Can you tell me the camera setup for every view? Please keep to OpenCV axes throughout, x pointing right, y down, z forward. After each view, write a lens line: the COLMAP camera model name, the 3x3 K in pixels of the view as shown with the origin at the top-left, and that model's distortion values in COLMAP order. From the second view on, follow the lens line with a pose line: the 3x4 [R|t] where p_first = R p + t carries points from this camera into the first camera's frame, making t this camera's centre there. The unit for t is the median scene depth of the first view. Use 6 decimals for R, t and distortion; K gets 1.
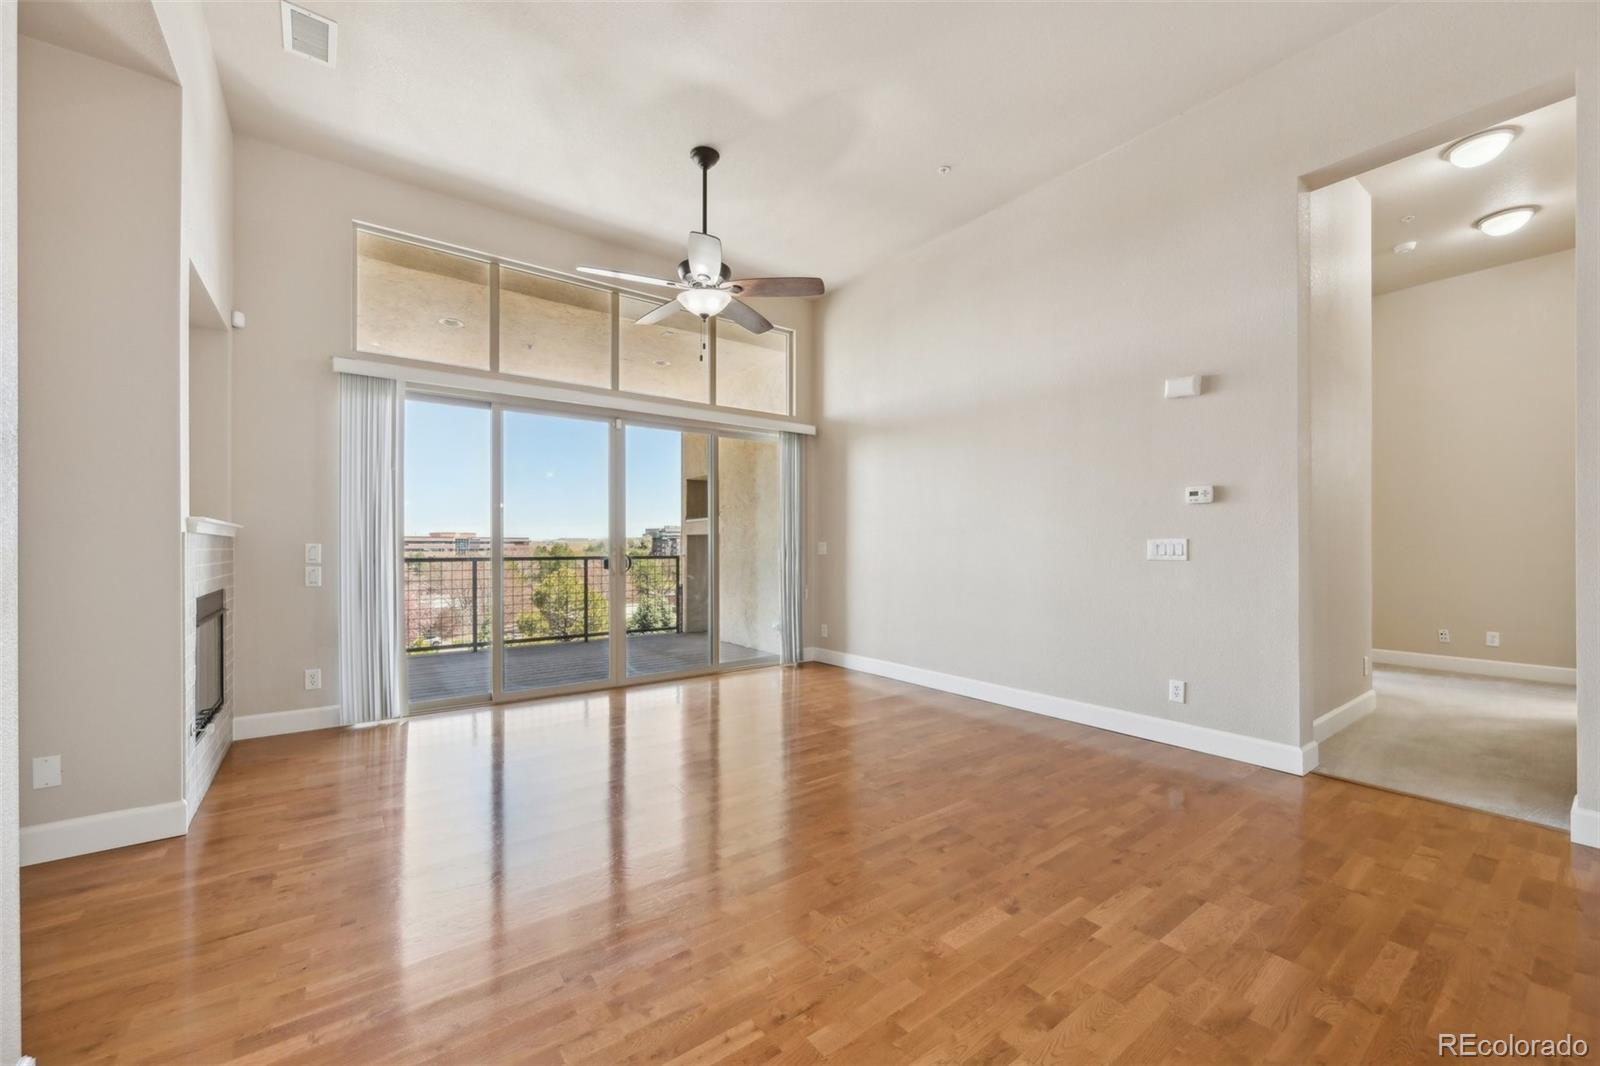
lens RADIAL K [[626.4, 0, 807.2], [0, 626.4, 544.2], [0, 0, 1]] dist [-0.002859, 0.001182]
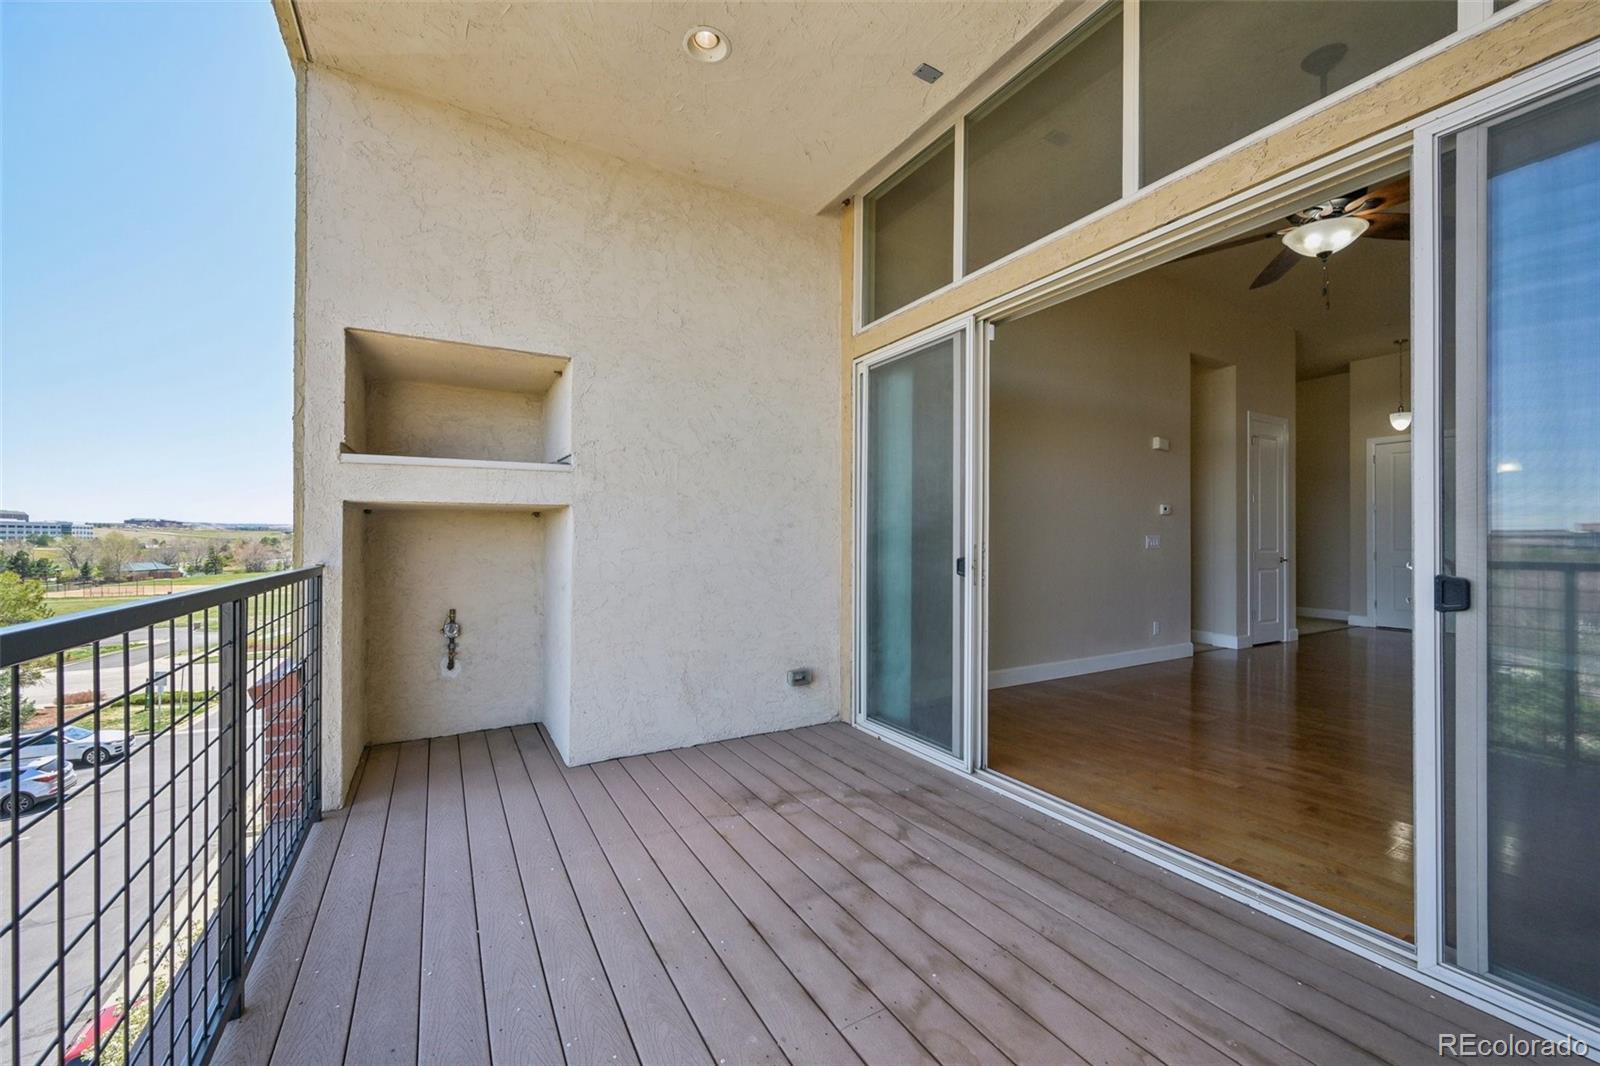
lens RADIAL K [[626.4, 0, 807.2], [0, 626.4, 542.9], [0, 0, 1]] dist [-0.002859, 0.001182]
pose [[0.119981, -0.002849, 0.992772, -0.849365], [-0.004720, 0.999983, 0.003440, 0.008232], [-0.992765, -0.005098, 0.119966, 1.276509]]
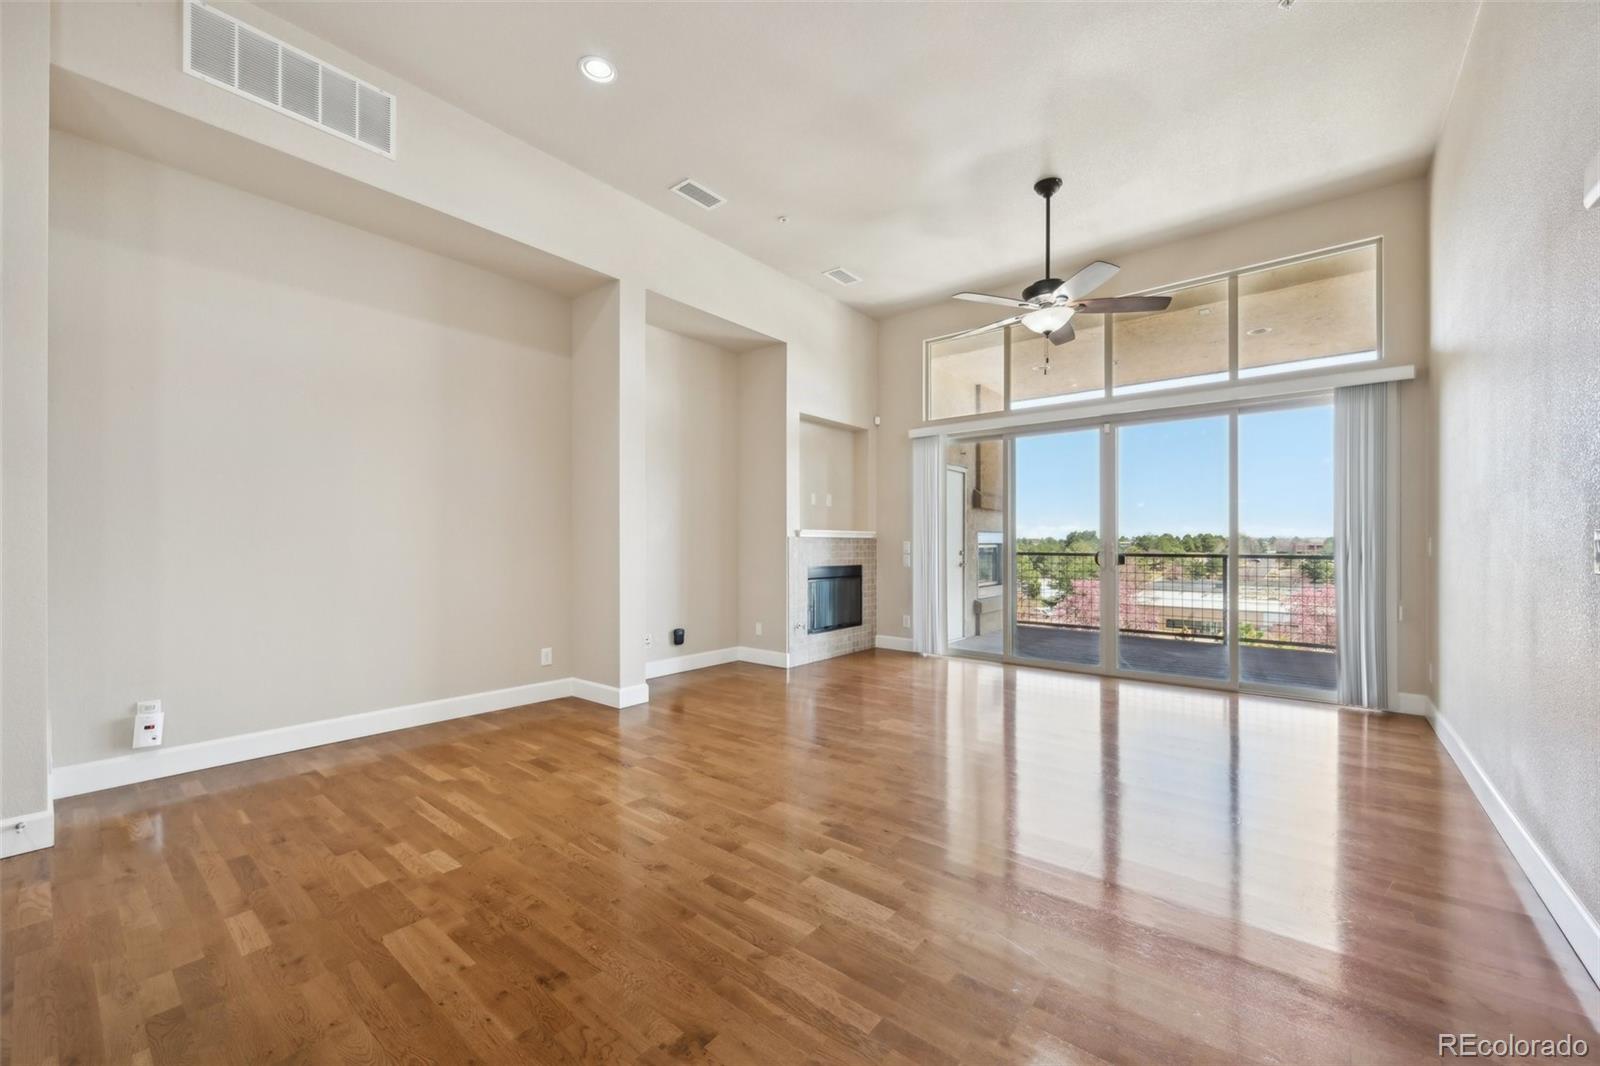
lens RADIAL K [[626.4, 0, 806.5], [0, 626.4, 542.6], [0, 0, 1]] dist [-0.002859, 0.001182]
pose [[0.243044, 0.000087, -0.970015, 0.644564], [0.001368, 0.999999, 0.000433, 0.000721], [0.970014, -0.001432, 0.243044, 0.263664]]
